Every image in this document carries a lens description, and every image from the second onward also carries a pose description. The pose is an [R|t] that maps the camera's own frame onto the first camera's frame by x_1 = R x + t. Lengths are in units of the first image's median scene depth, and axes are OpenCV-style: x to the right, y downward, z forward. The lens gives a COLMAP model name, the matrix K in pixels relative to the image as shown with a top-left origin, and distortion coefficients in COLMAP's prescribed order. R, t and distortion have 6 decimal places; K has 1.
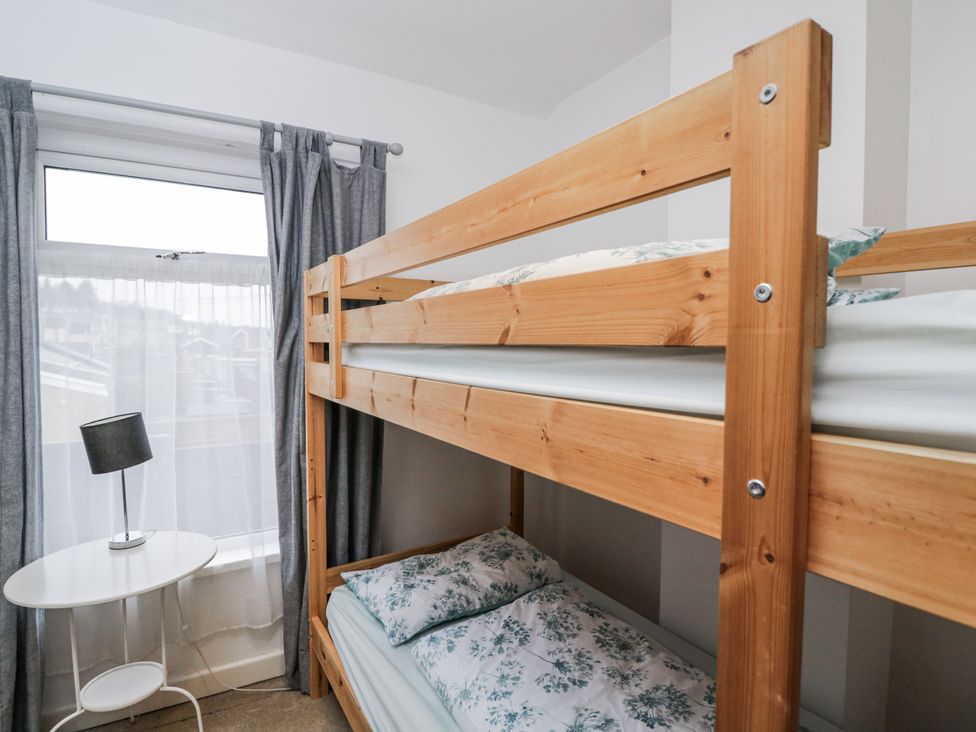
lens RADIAL K [[507.5, 0, 490.4], [0, 507.5, 370.3], [0, 0, 1]] dist [-0.000947, -0.012516]
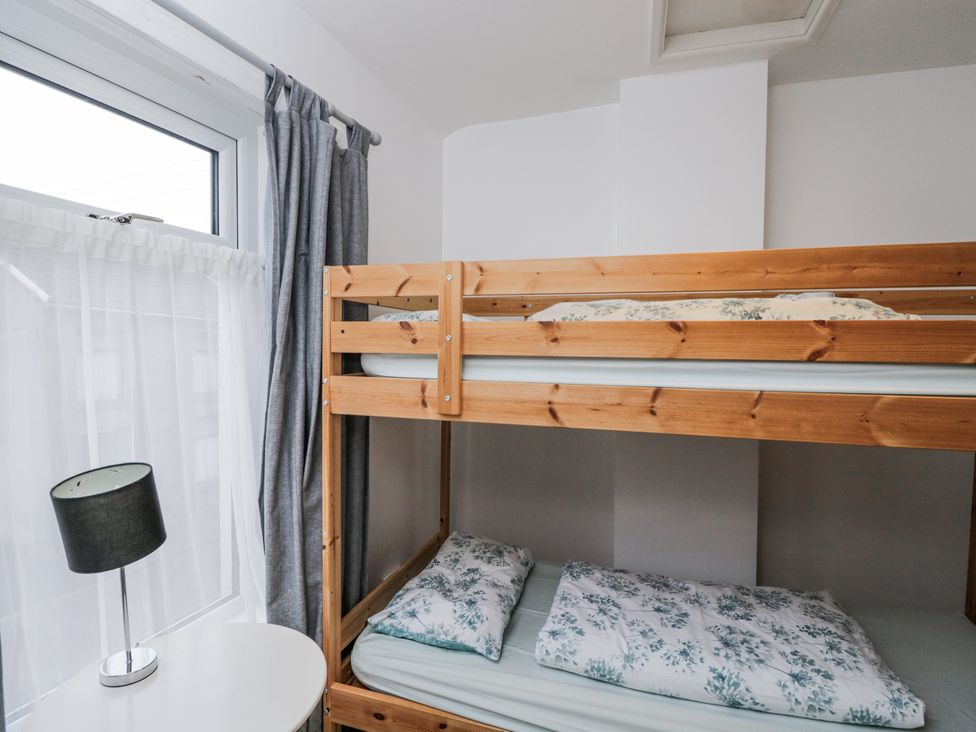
lens RADIAL K [[507.5, 0, 487.5], [0, 507.5, 367.0], [0, 0, 1]] dist [-0.000947, -0.012516]
pose [[0.770152, -0.018089, 0.637604, -0.881756], [0.025240, 0.999679, -0.002125, -0.029605], [-0.637361, 0.017730, 0.770361, 0.256941]]
